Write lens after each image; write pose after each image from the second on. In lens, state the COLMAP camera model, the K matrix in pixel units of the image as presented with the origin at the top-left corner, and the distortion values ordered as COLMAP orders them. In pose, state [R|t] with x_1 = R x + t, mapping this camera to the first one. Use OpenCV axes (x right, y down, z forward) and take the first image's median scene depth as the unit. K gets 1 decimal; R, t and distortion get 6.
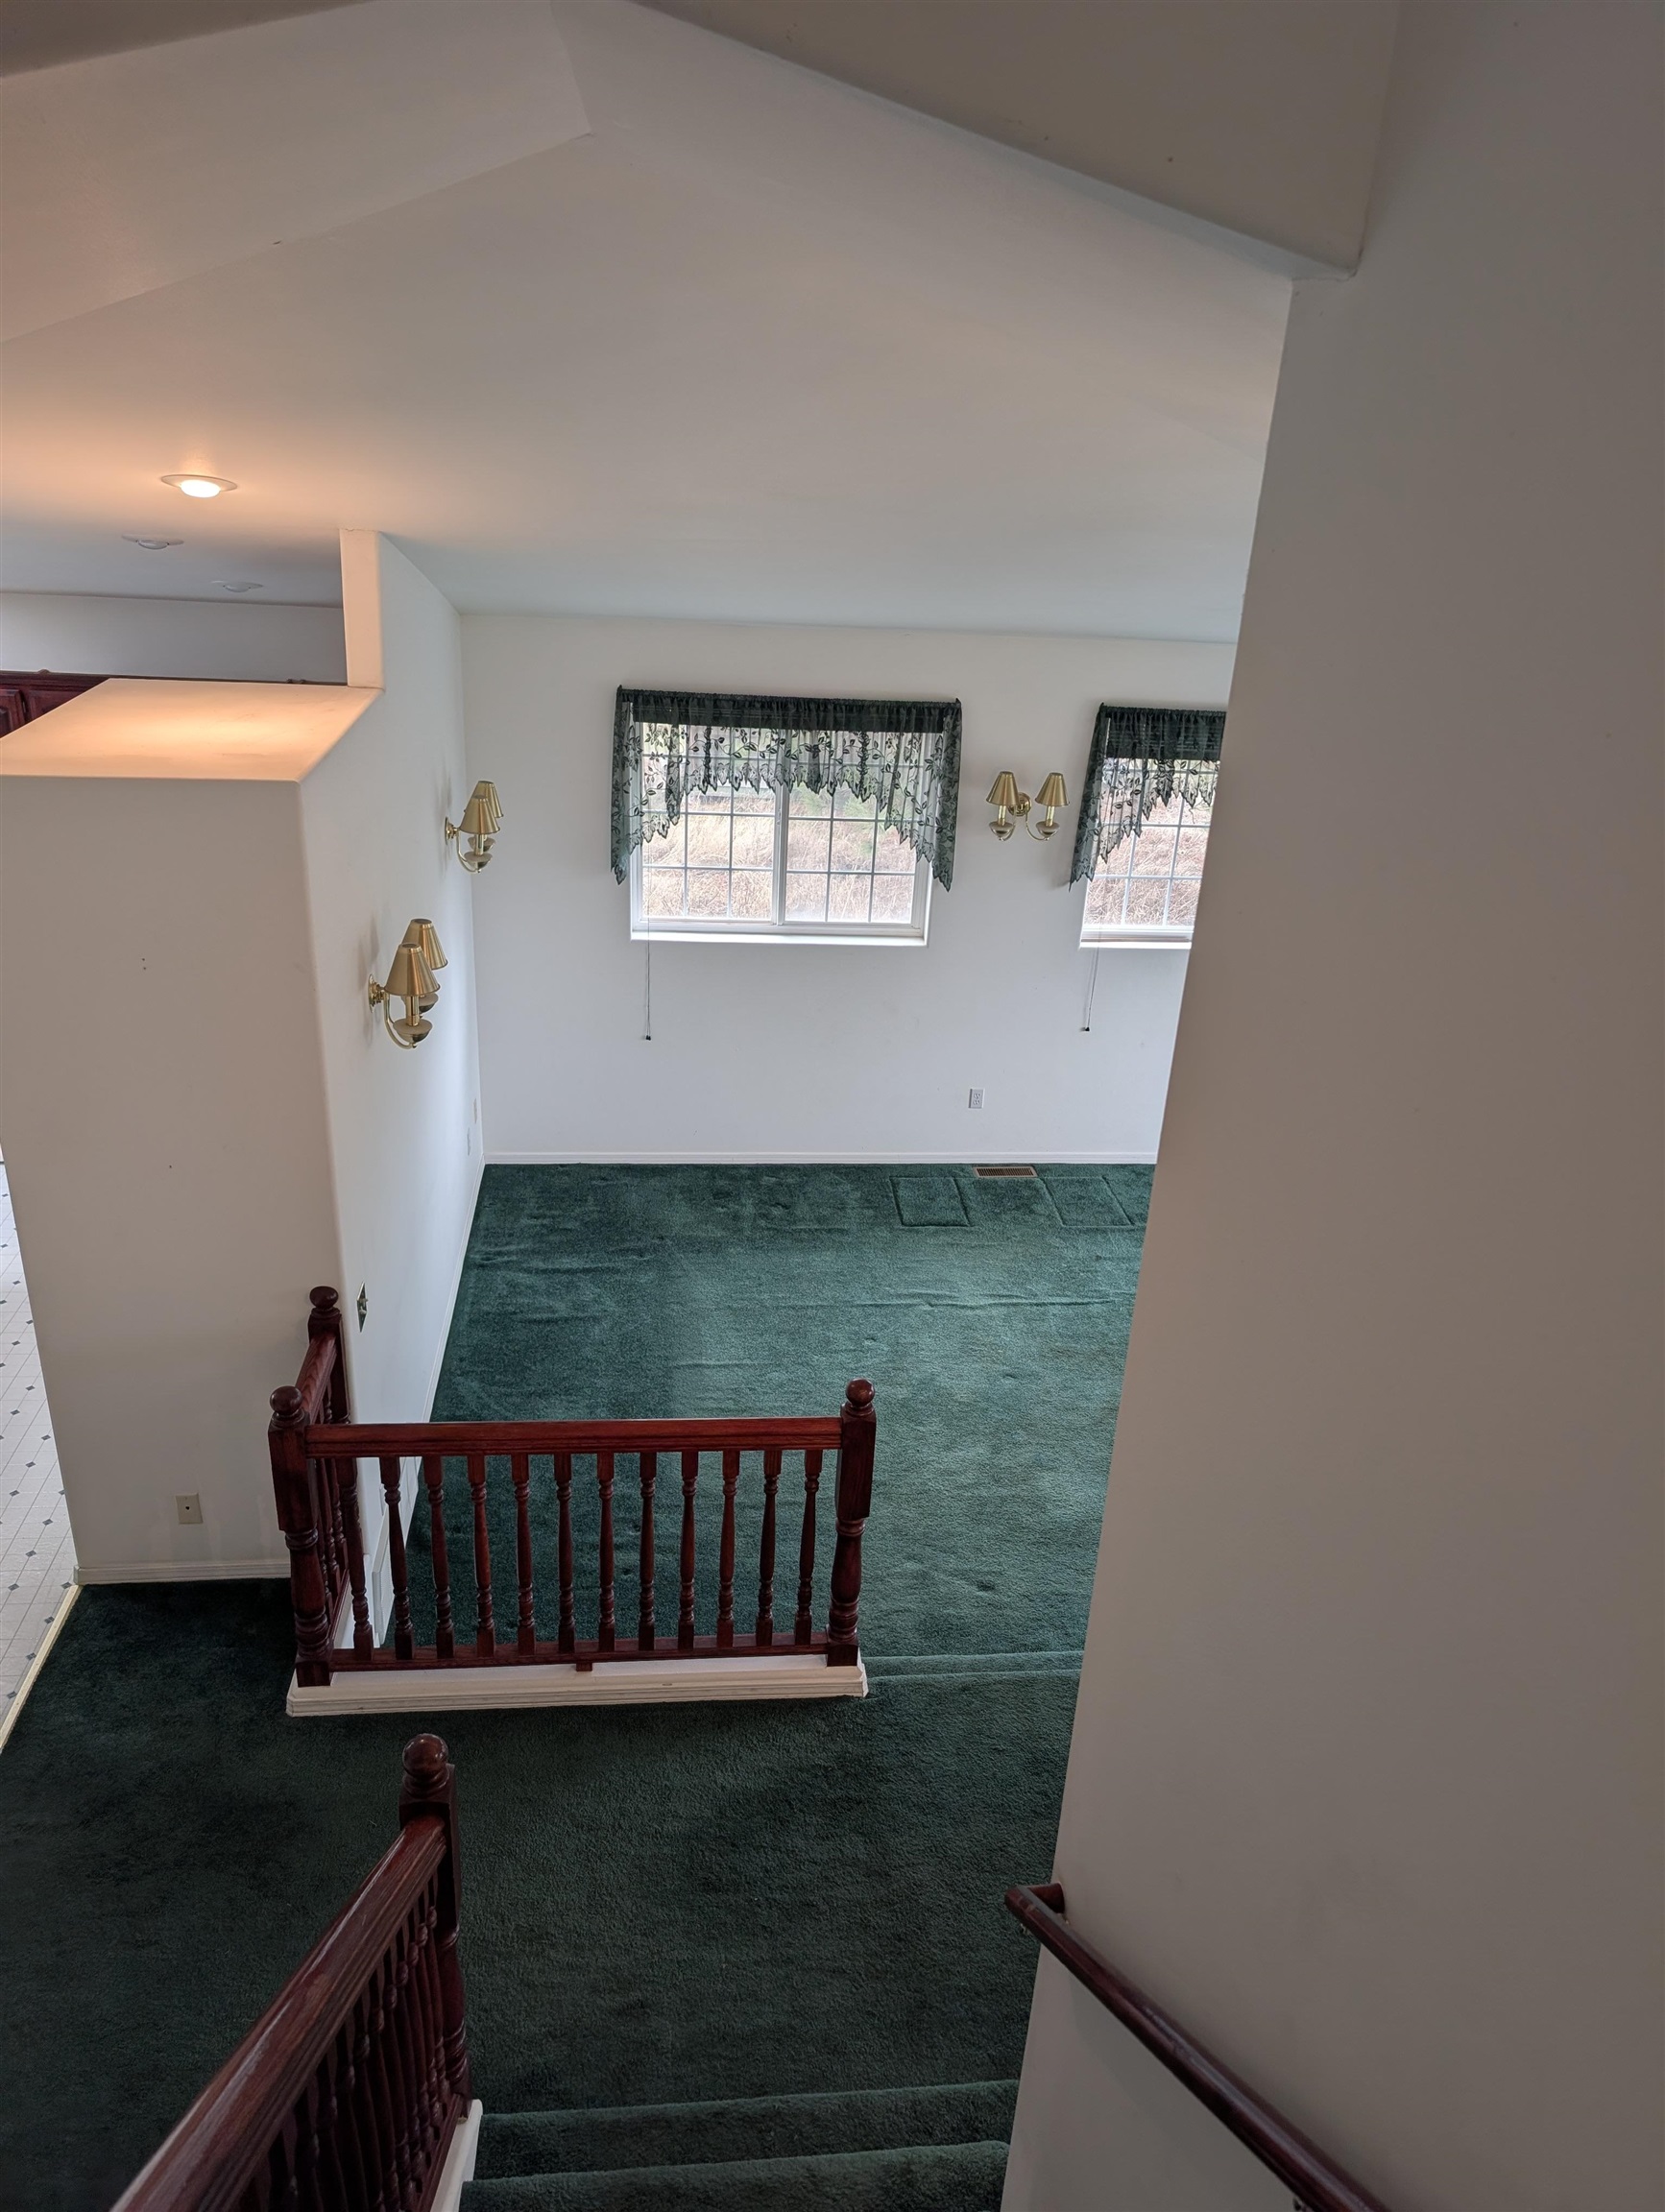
lens RADIAL K [[1563.1, 0, 832.5], [0, 1563.1, 1106.0], [0, 0, 1]] dist [0.003405, 0.000220]
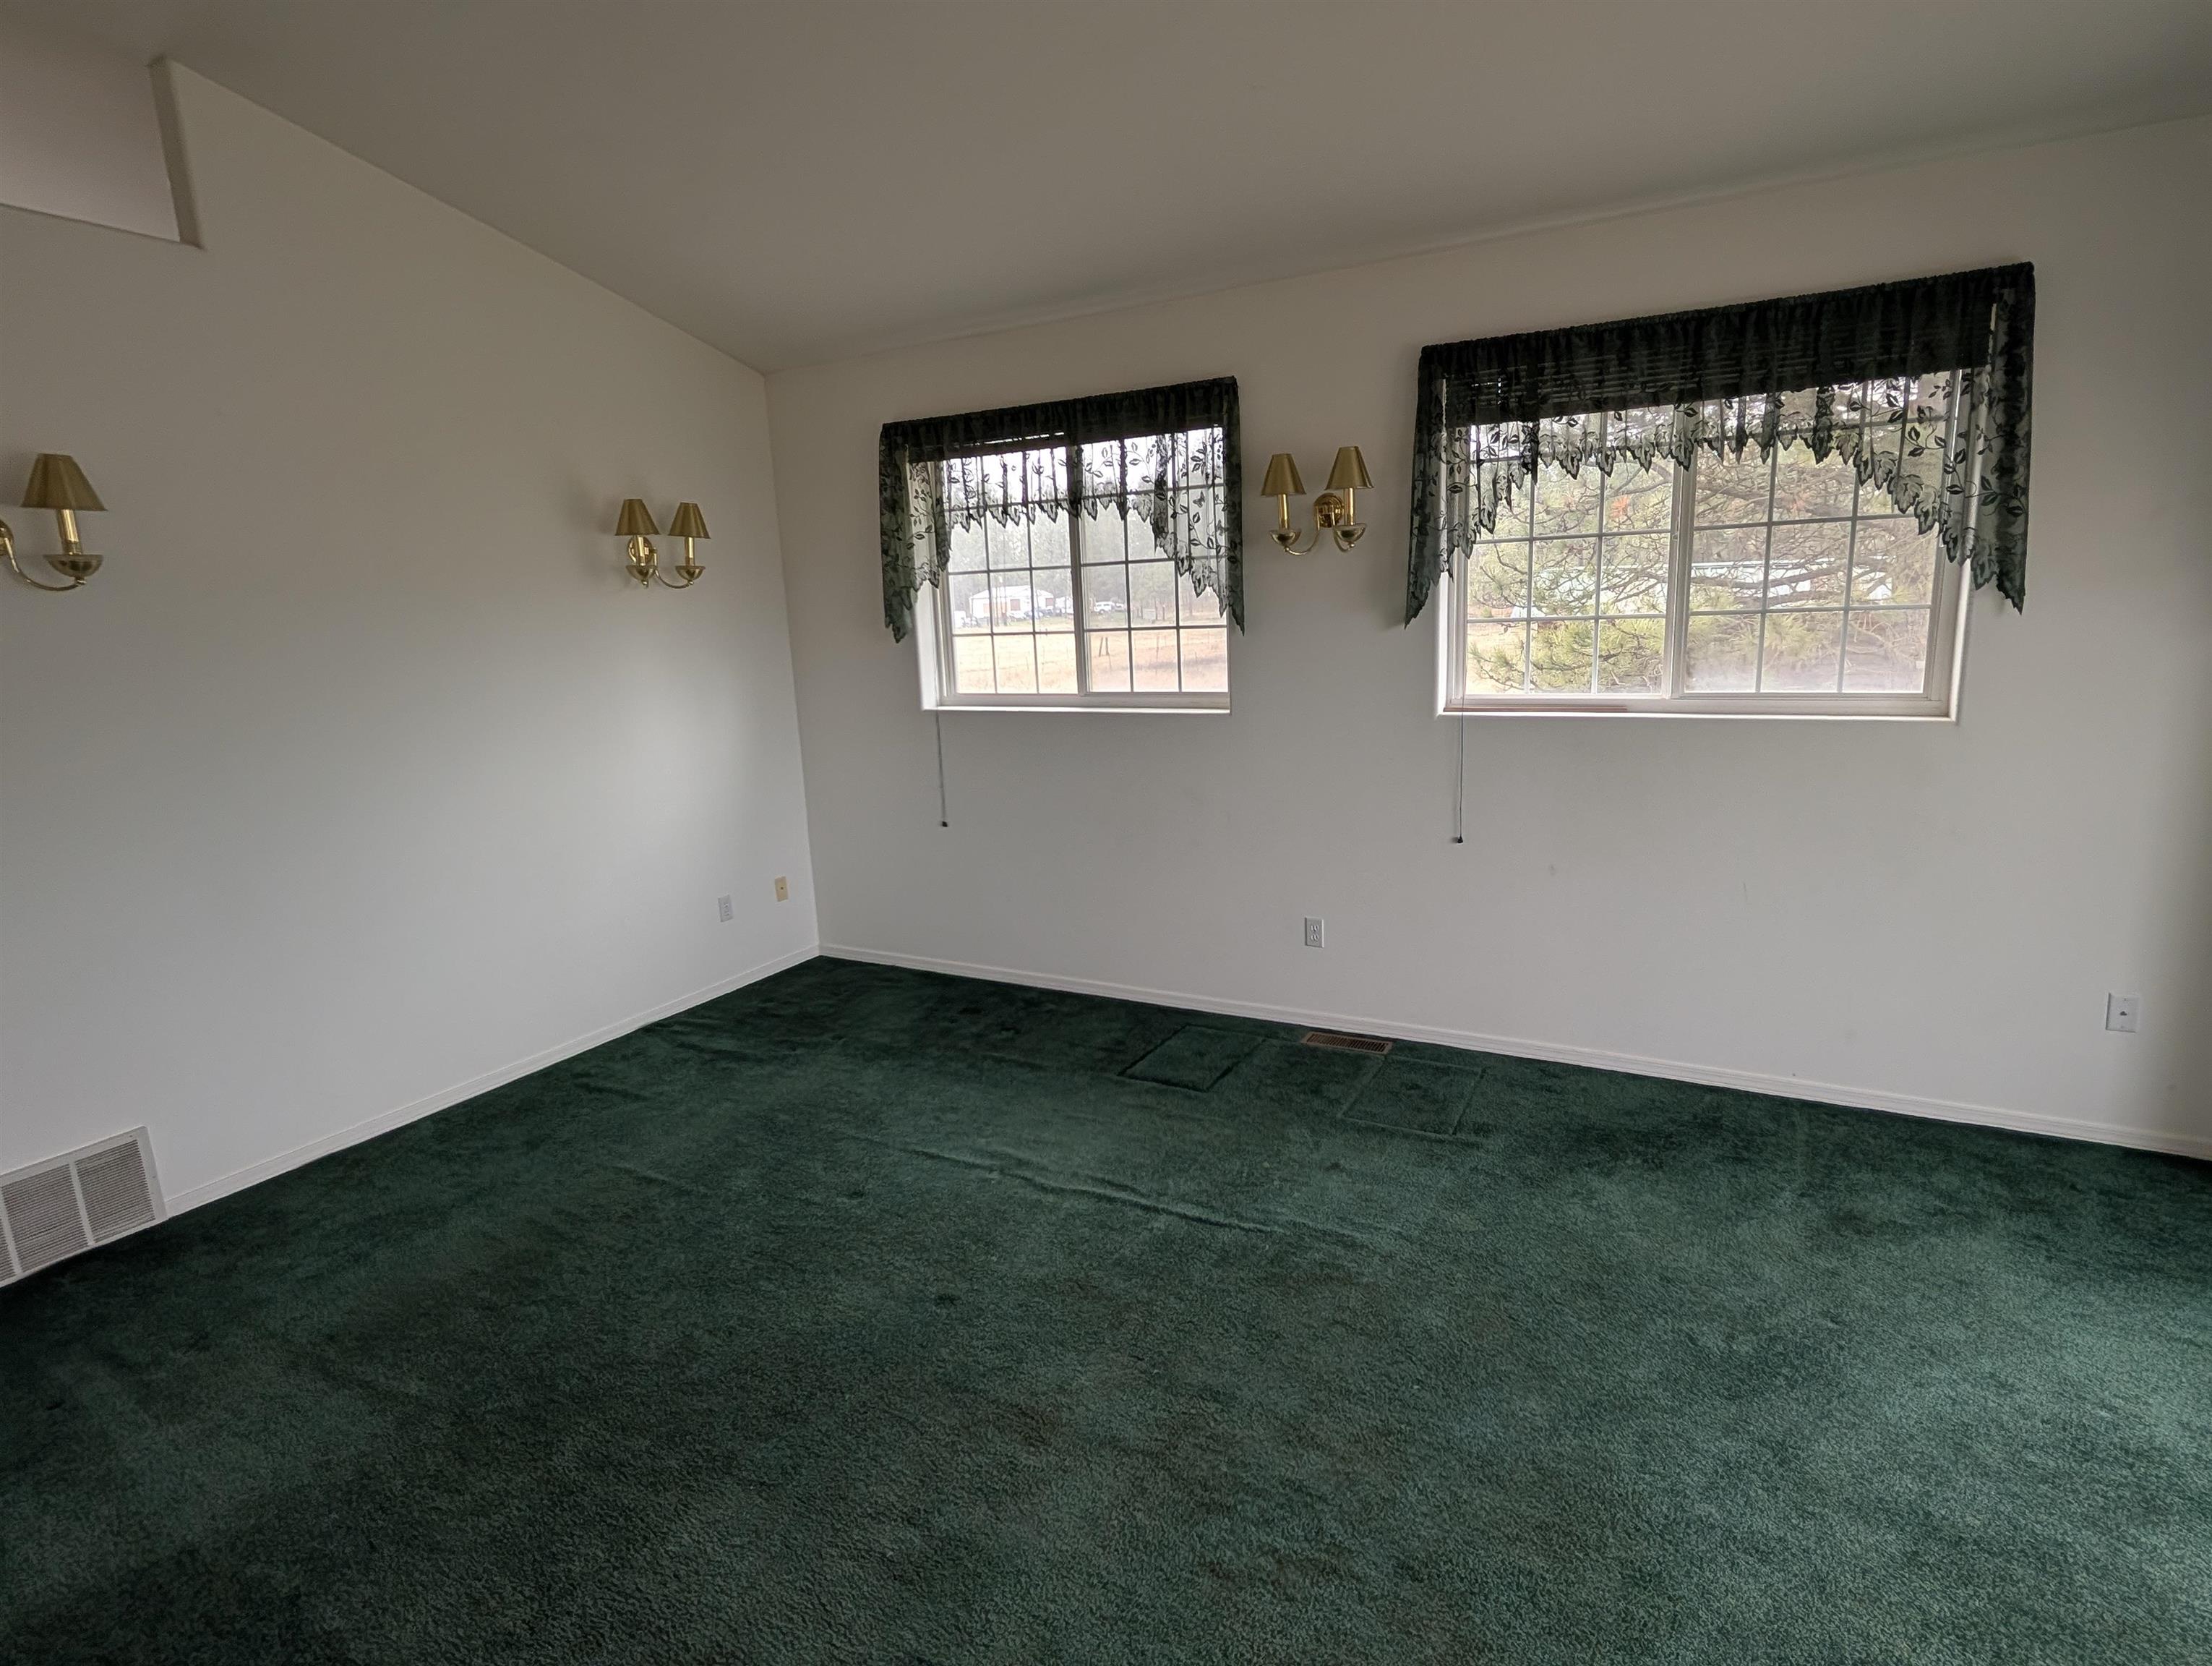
lens RADIAL K [[1163.7, 0, 1106.2], [0, 1163.7, 818.9], [0, 0, 1]] dist [0.002200, -0.001027]
pose [[0.815889, 0.023507, -0.577730, 0.355358], [-0.147930, 0.974405, -0.169265, 0.054030], [0.558964, 0.223565, 0.798484, 0.549867]]
